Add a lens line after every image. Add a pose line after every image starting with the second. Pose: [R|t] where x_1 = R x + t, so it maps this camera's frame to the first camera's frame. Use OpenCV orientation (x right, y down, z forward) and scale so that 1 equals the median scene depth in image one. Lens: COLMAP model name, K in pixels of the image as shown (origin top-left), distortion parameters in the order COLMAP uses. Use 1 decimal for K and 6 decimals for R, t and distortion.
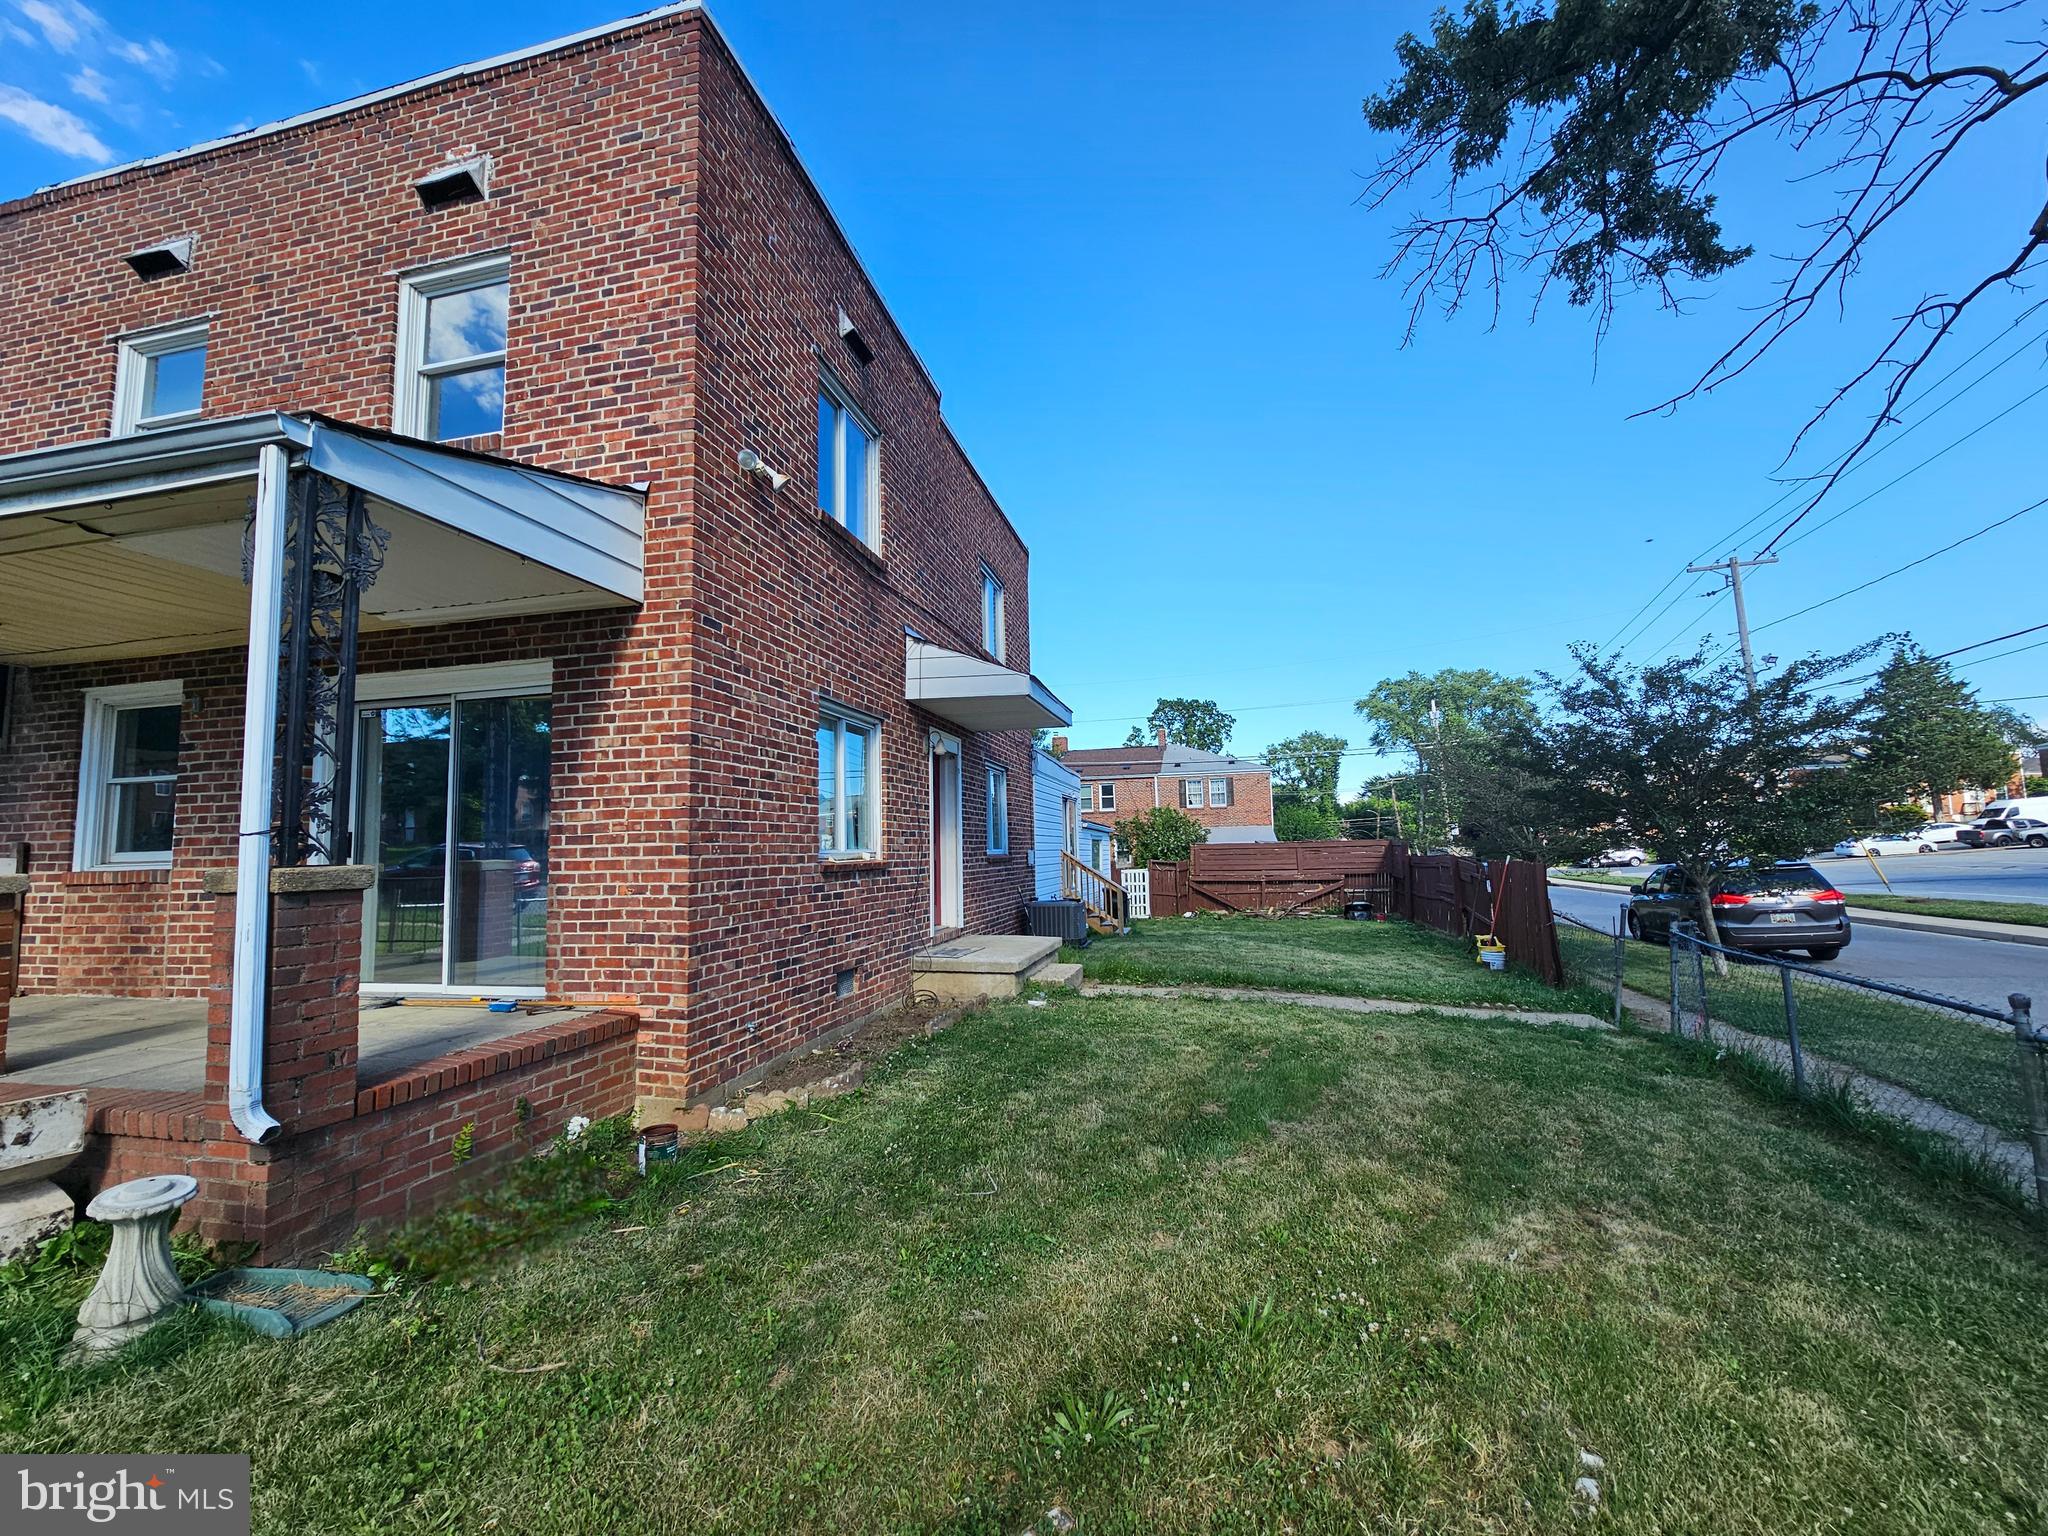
lens RADIAL K [[834.1, 0, 1028.3], [0, 834.1, 776.3], [0, 0, 1]] dist [-0.003471, 0.001192]
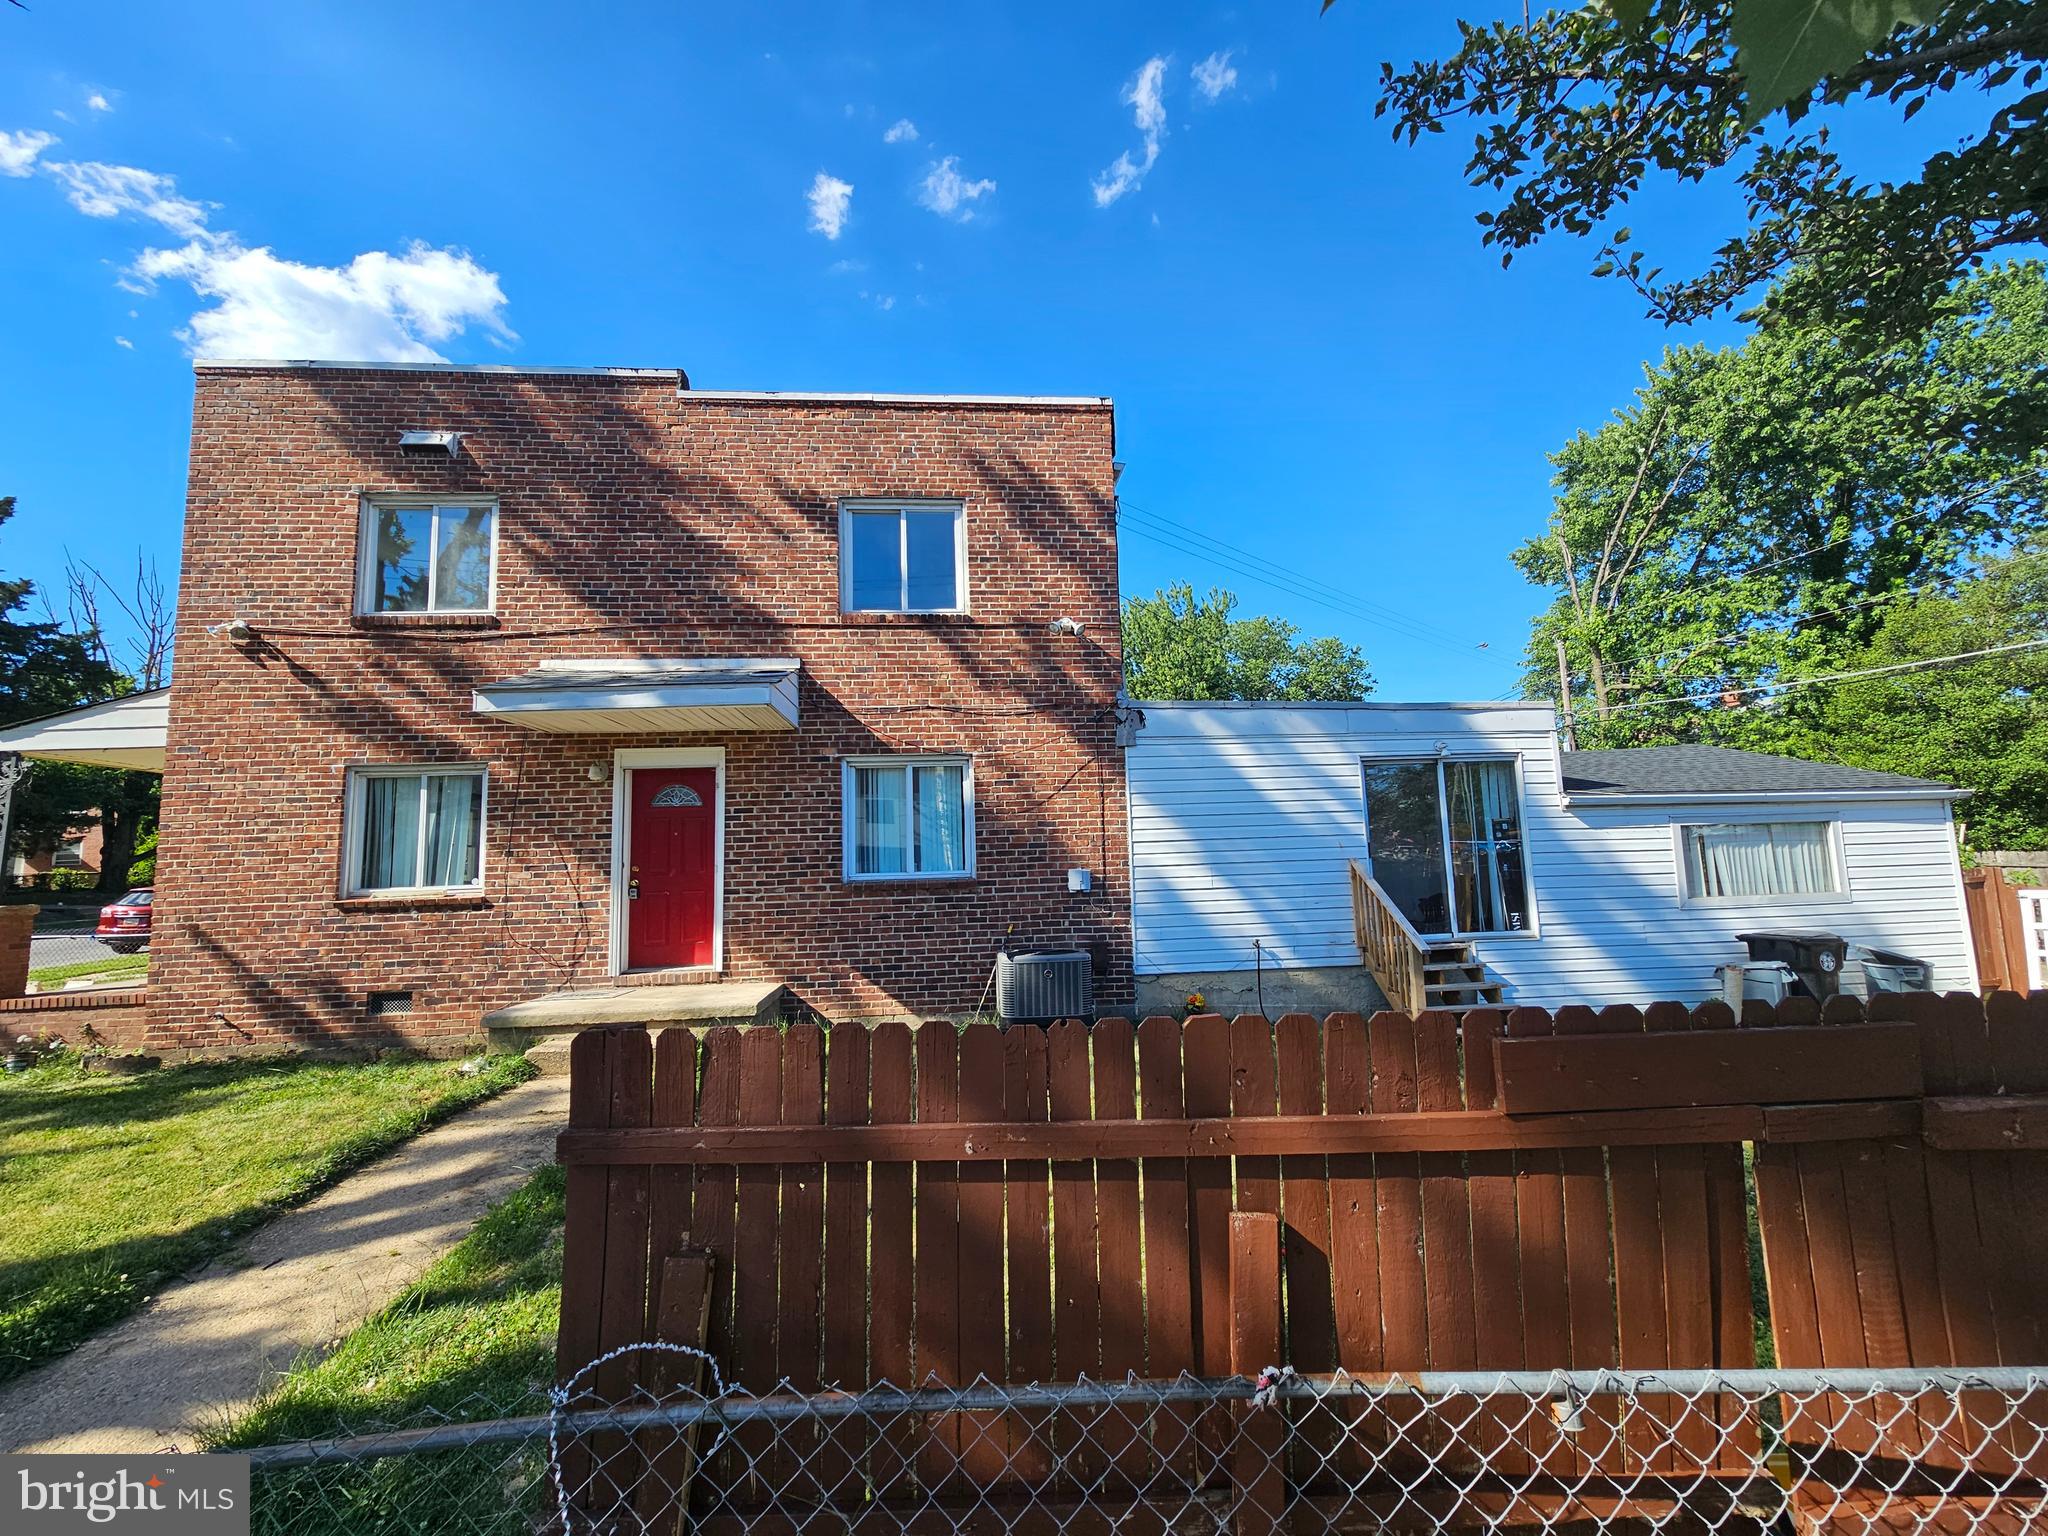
lens RADIAL K [[834.1, 0, 1028.3], [0, 834.1, 776.3], [0, 0, 1]] dist [-0.003471, 0.001192]
pose [[0.306423, -0.095550, -0.947088, 1.516638], [0.112316, 0.991628, -0.063705, 0.137390], [0.945246, -0.086852, 0.314590, 1.917444]]
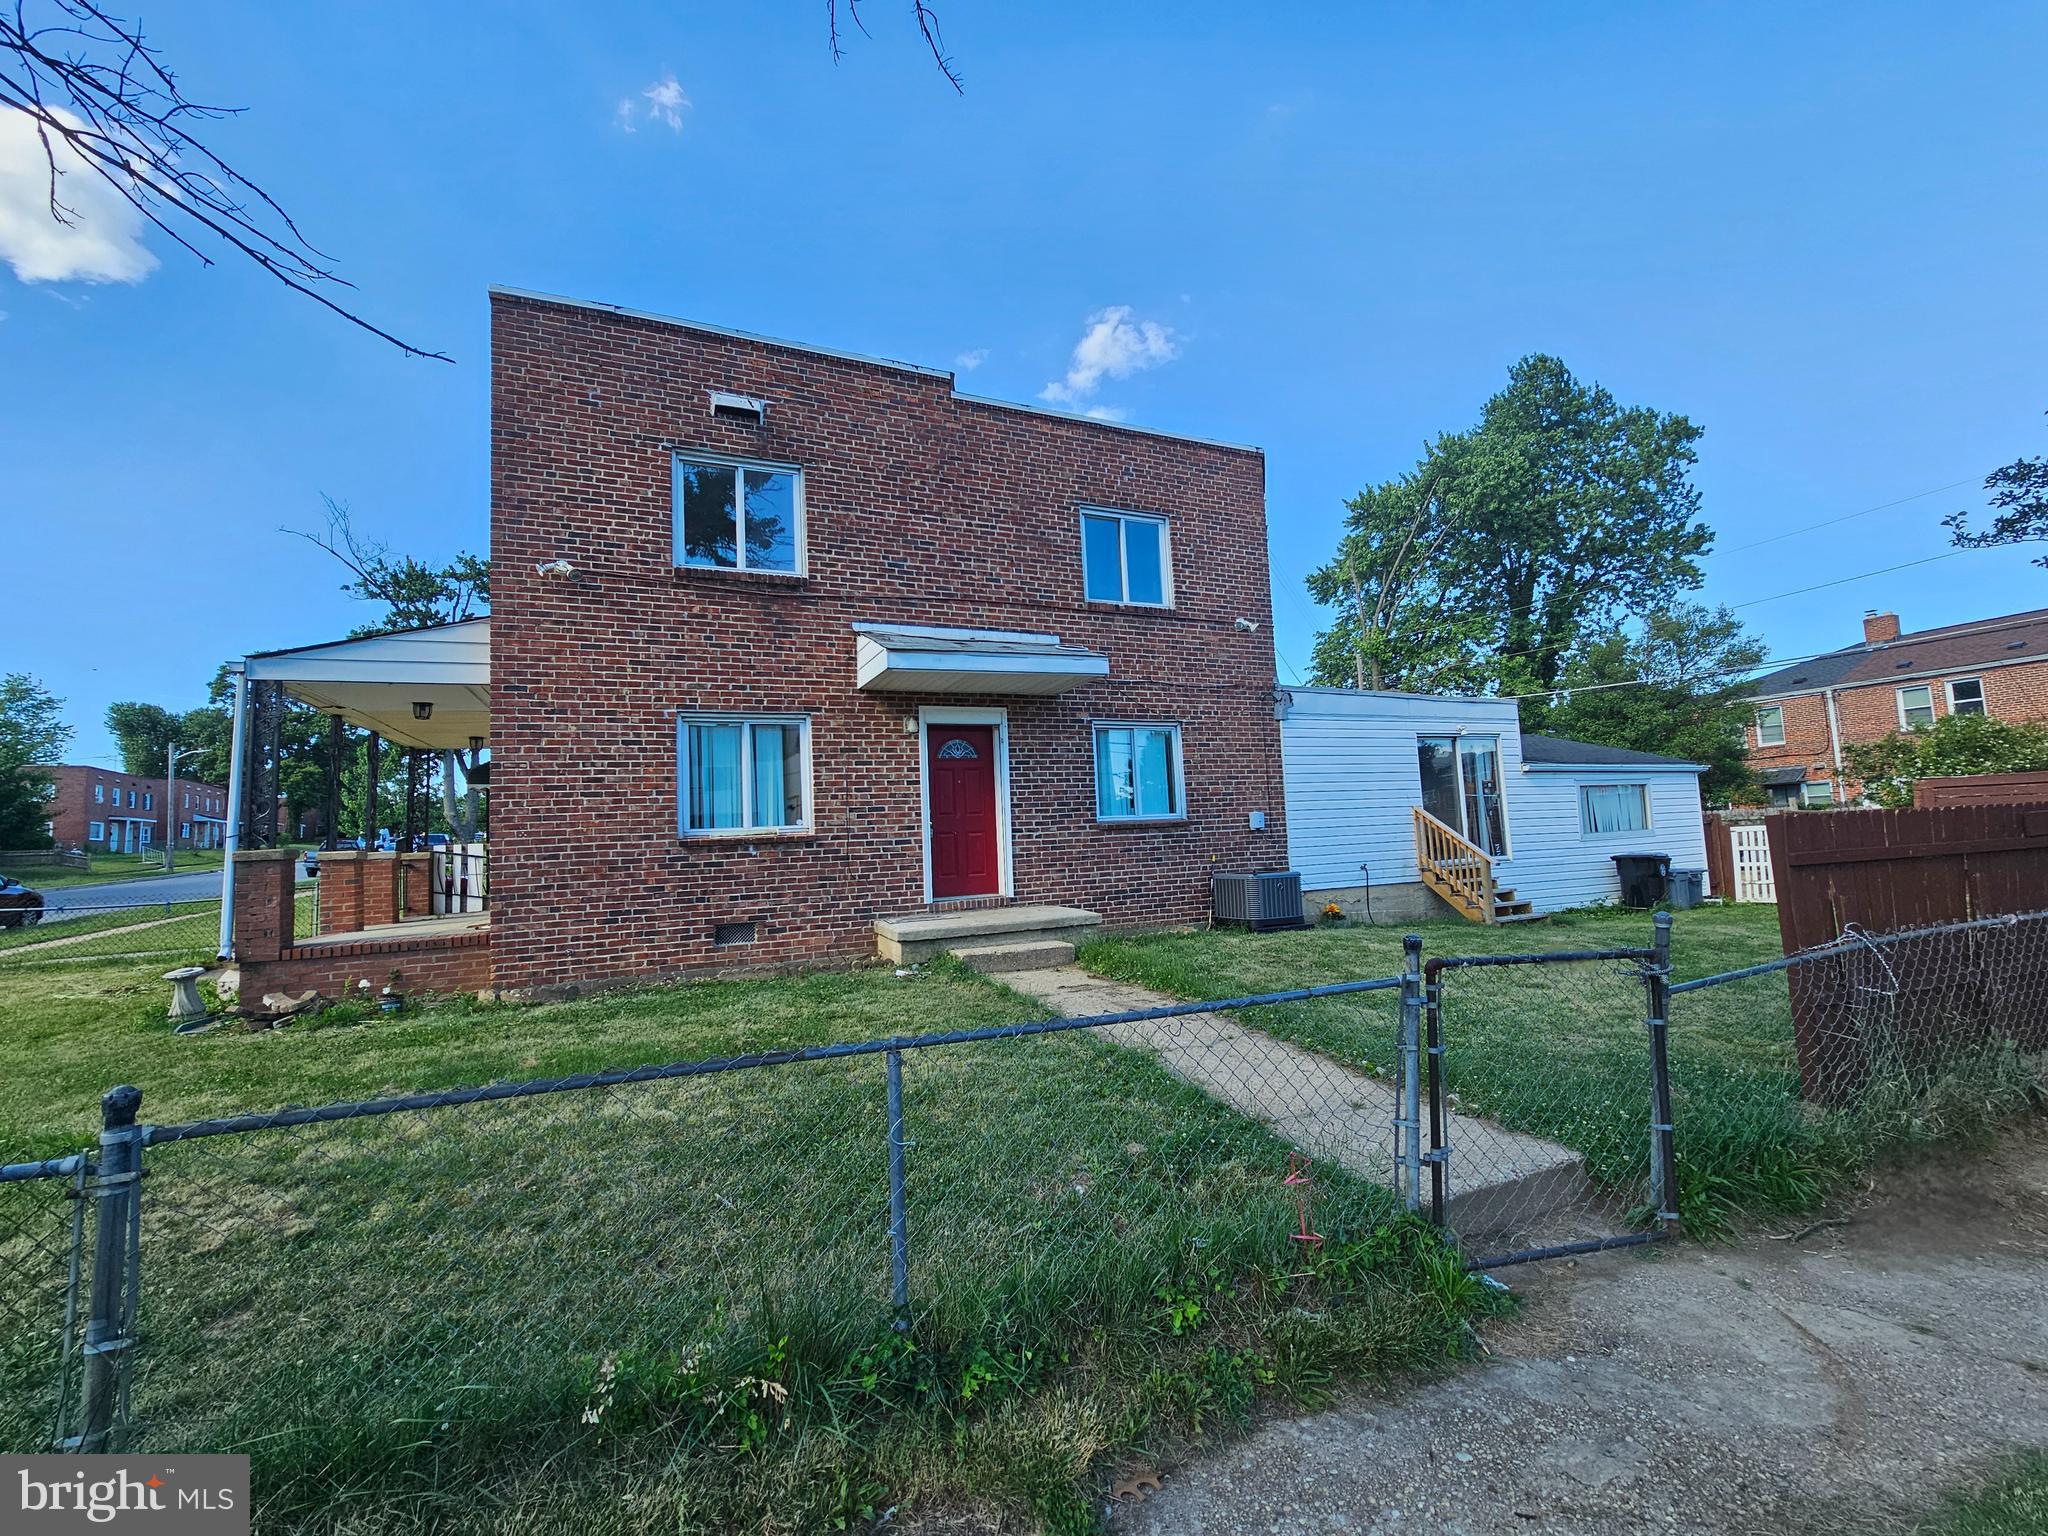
lens RADIAL K [[834.1, 0, 1028.3], [0, 834.1, 776.3], [0, 0, 1]] dist [-0.003471, 0.001192]
pose [[0.591845, -0.069286, -0.803068, 1.356031], [0.105972, 0.994339, -0.007689, 0.087858], [0.799055, -0.080552, 0.595838, 0.795814]]
